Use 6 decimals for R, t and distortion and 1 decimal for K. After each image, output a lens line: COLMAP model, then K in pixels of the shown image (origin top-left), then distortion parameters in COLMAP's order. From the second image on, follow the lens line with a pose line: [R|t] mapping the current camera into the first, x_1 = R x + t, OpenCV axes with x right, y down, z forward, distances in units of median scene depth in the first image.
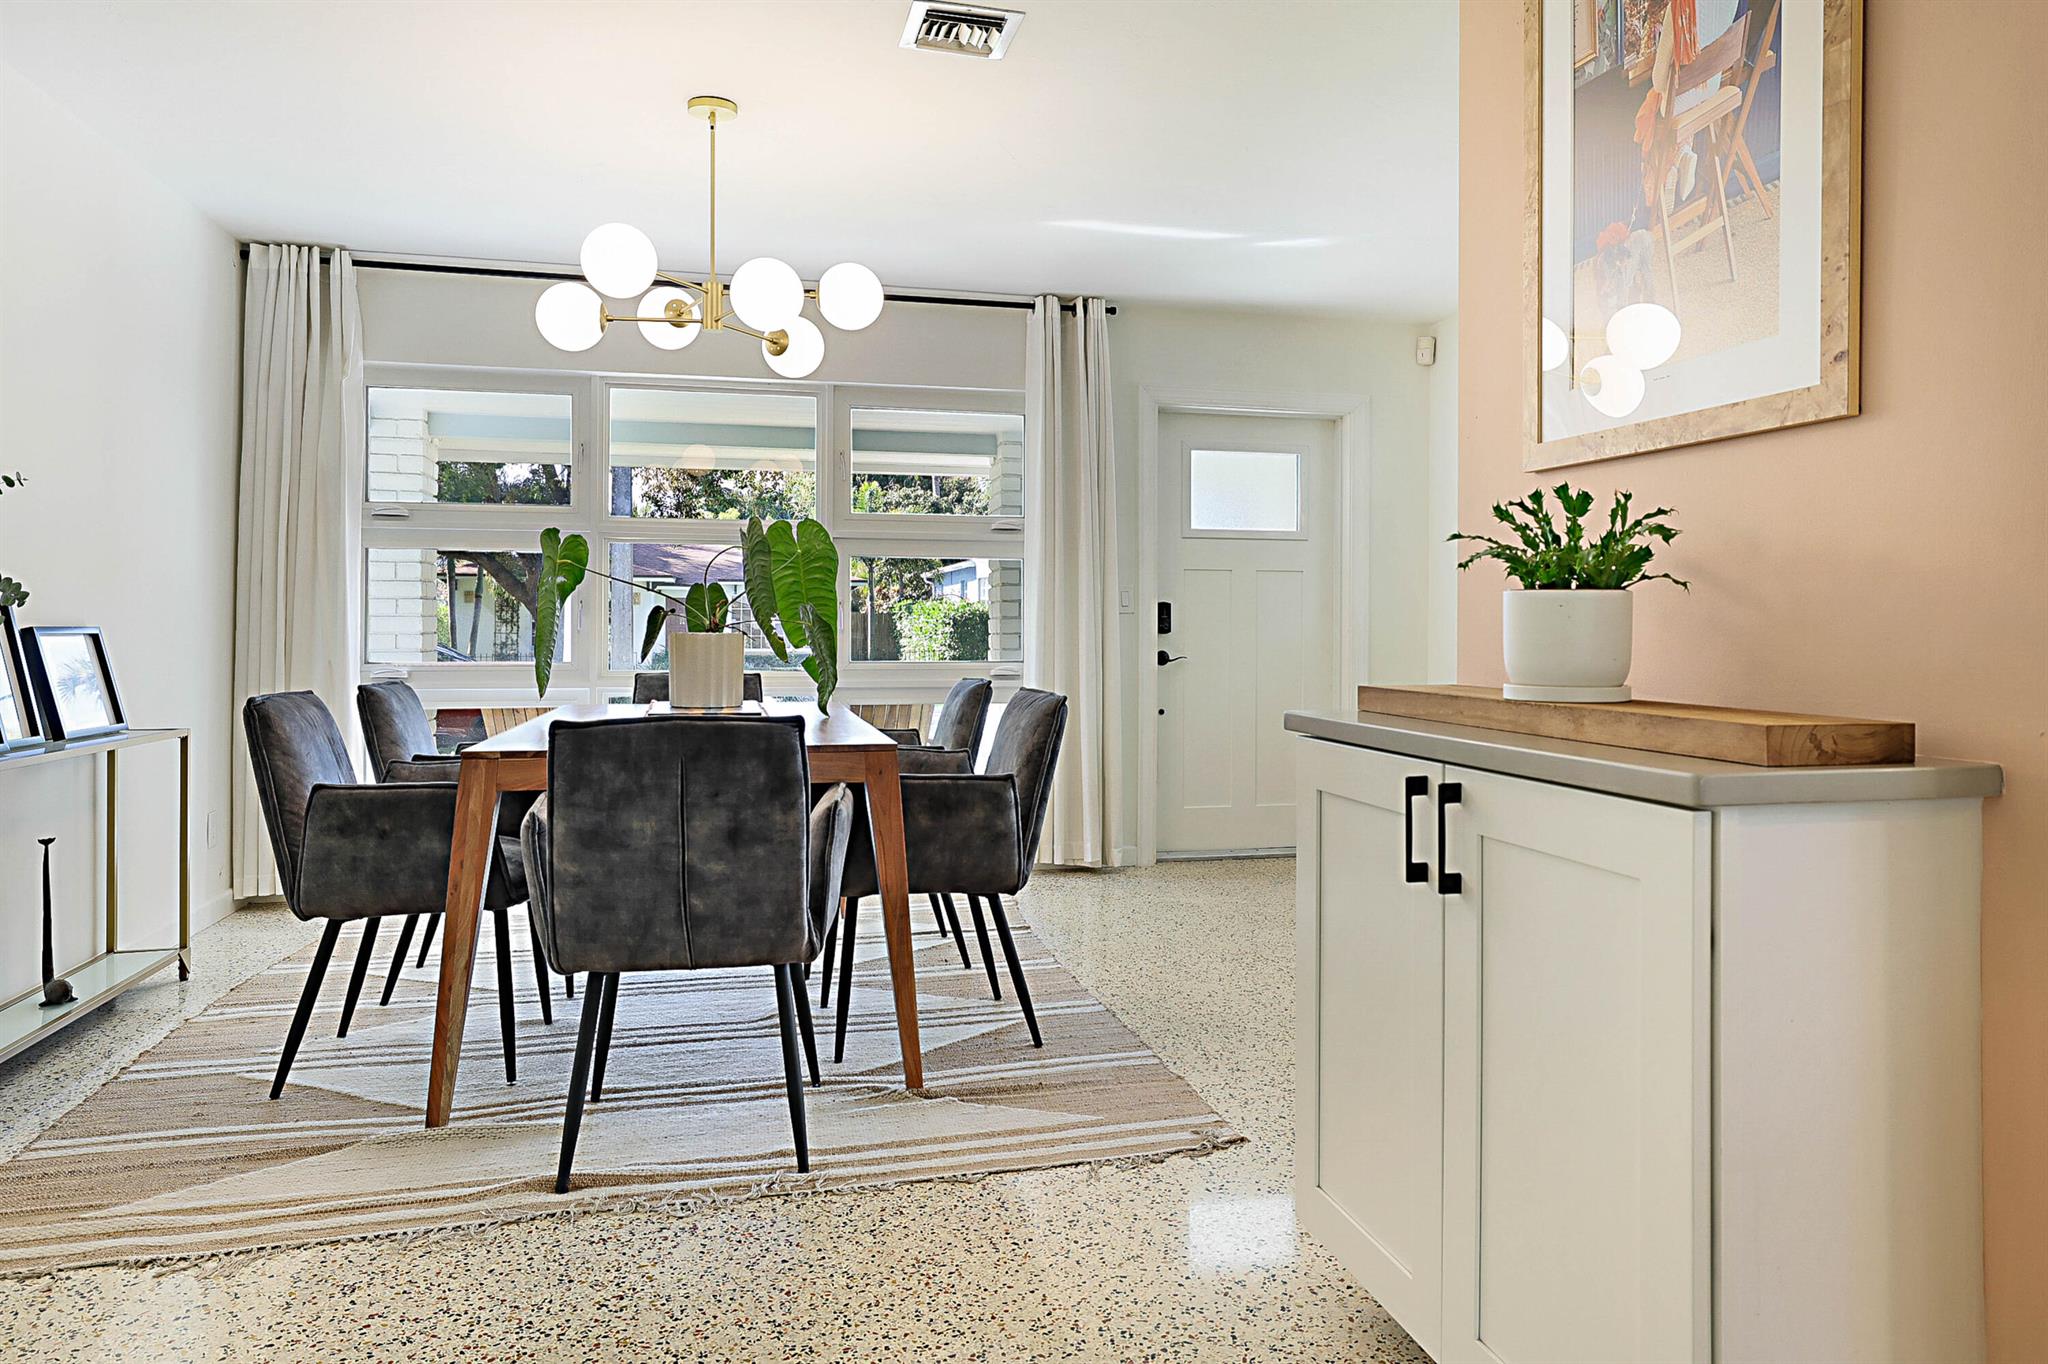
lens RADIAL K [[1362.1, 0, 1068.6], [0, 1362.1, 622.1], [0, 0, 1]] dist [-0.007325, 0.028256]
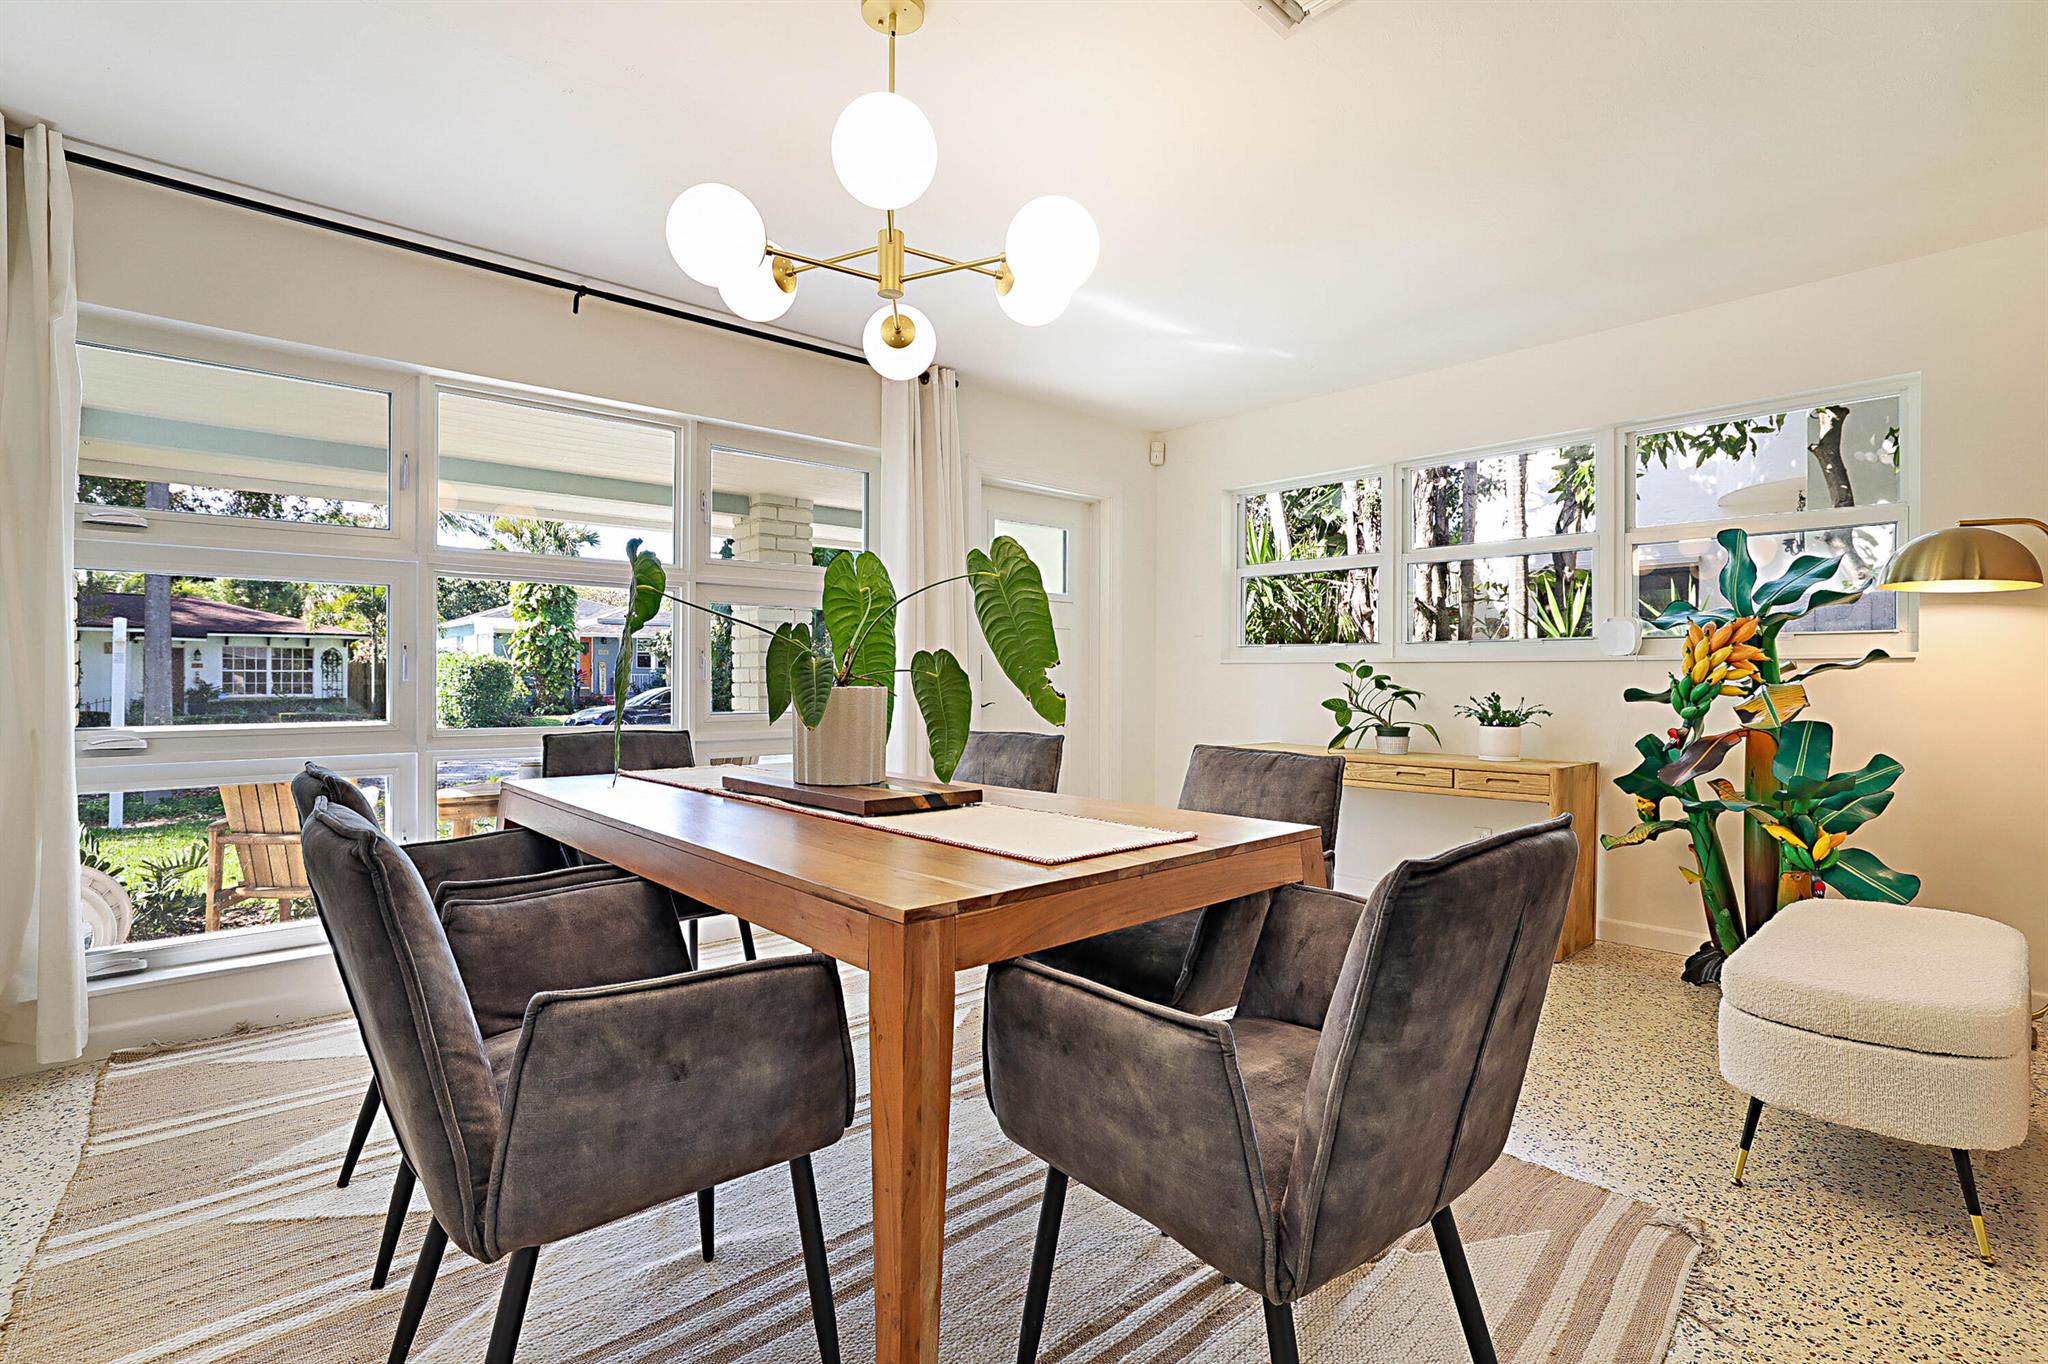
lens RADIAL K [[957.0, 0, 1008.1], [0, 957.0, 675.4], [0, 0, 1]] dist [-0.023677, 0.010051]
pose [[0.885896, -0.003290, 0.463873, -0.429172], [0.000702, 0.999983, 0.005750, -0.001888], [-0.463884, -0.004768, 0.885883, 0.464242]]
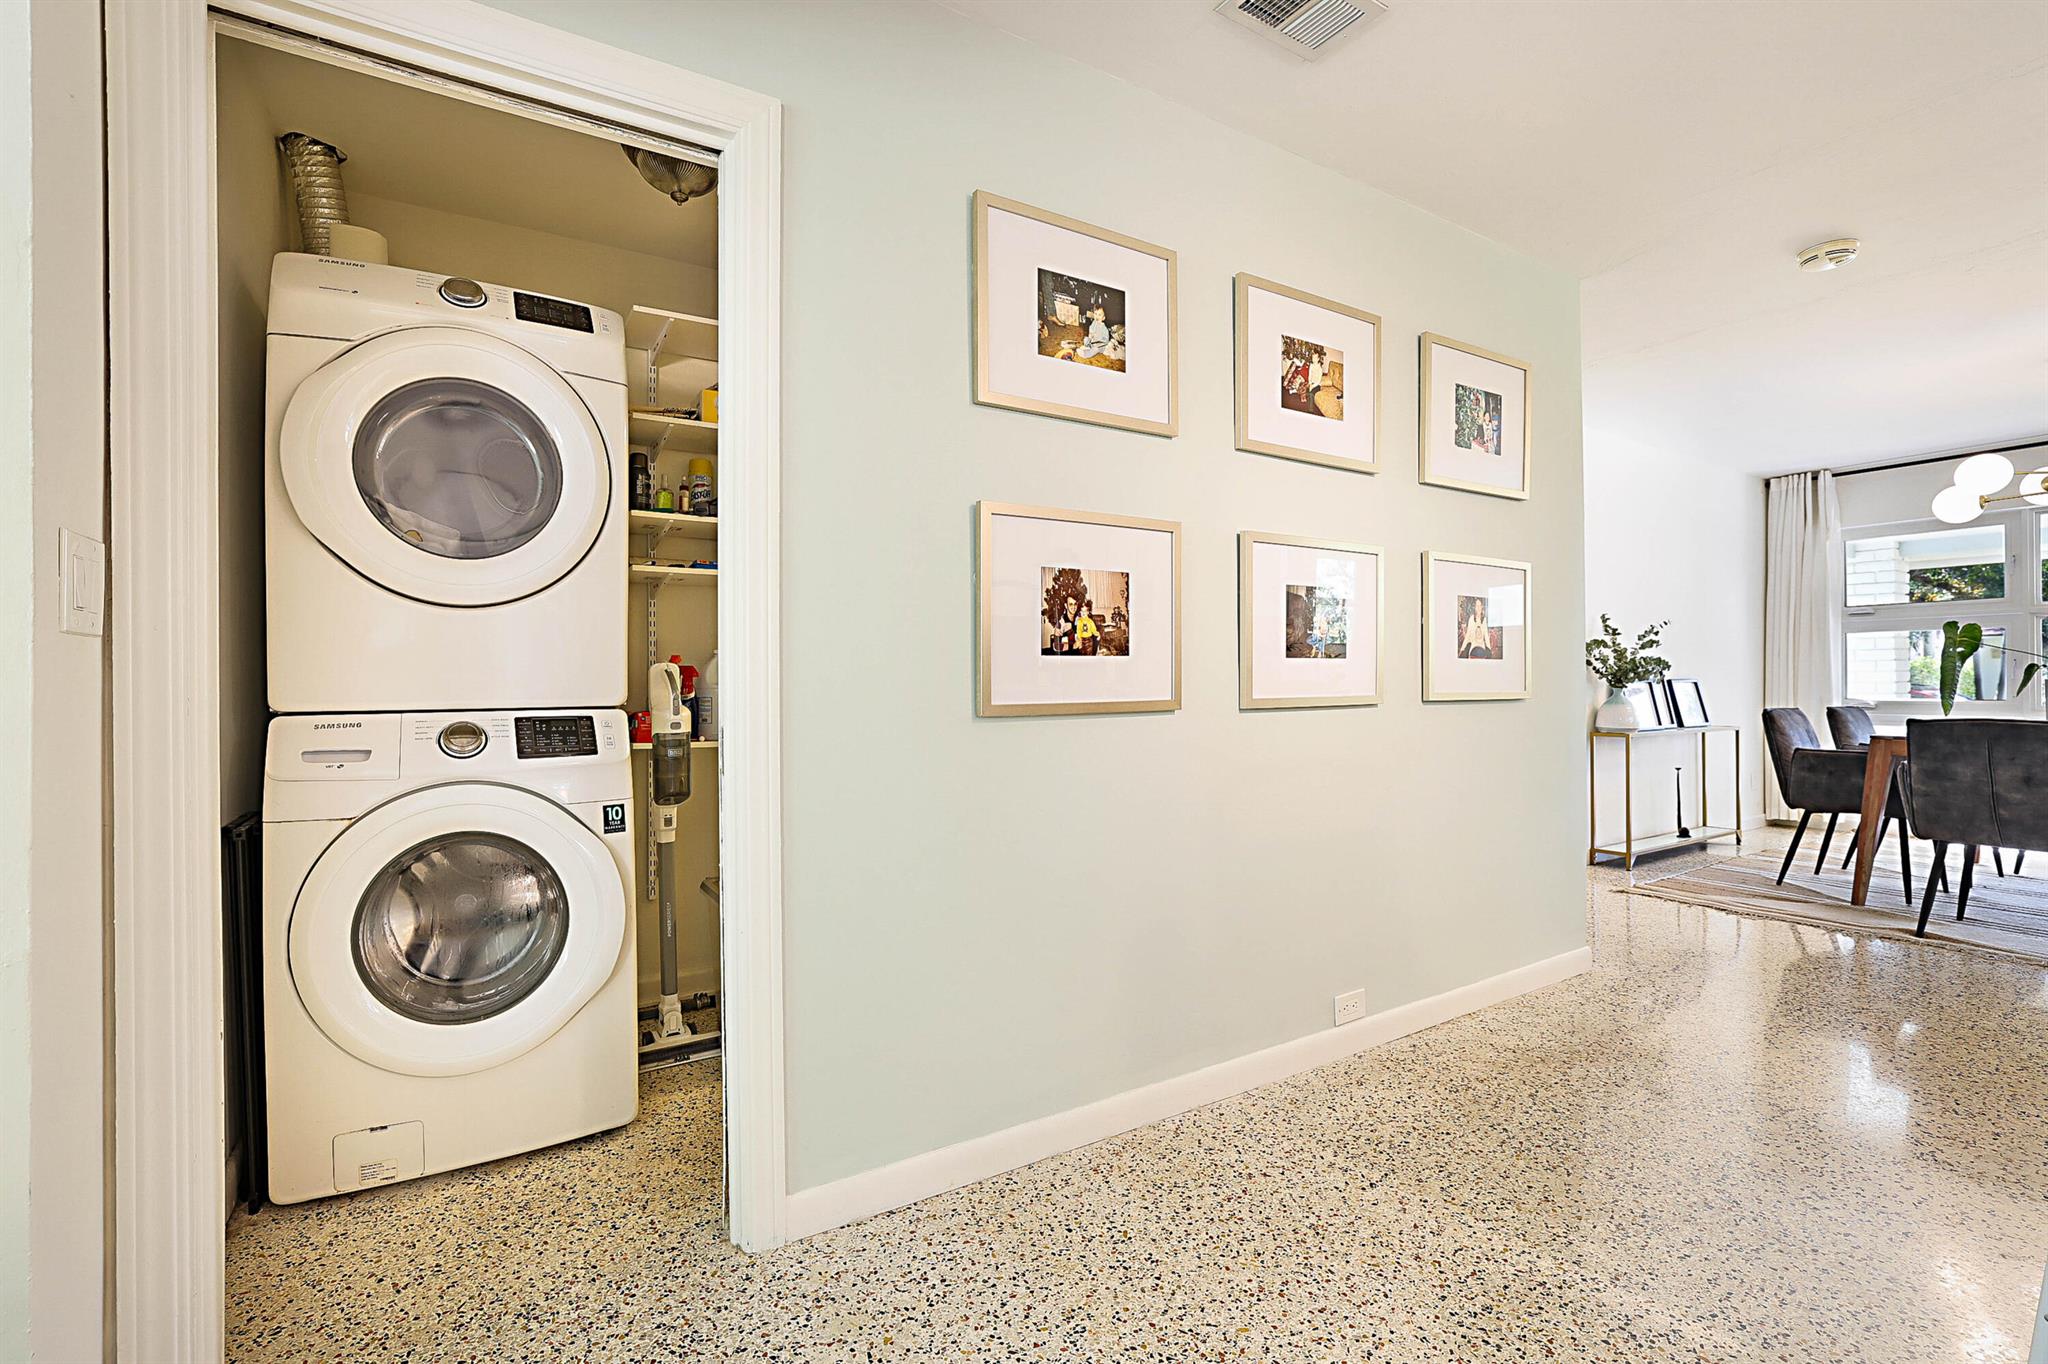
lens RADIAL K [[900.2, 0, 997.7], [0, 900.2, 680.2], [0, 0, 1]] dist [-0.023912, 0.003573]
pose [[0.290716, -0.009740, -0.956760, 0.352915], [0.011469, 0.999912, -0.006694, 0.001495], [0.956741, -0.009027, 0.290802, -0.523063]]
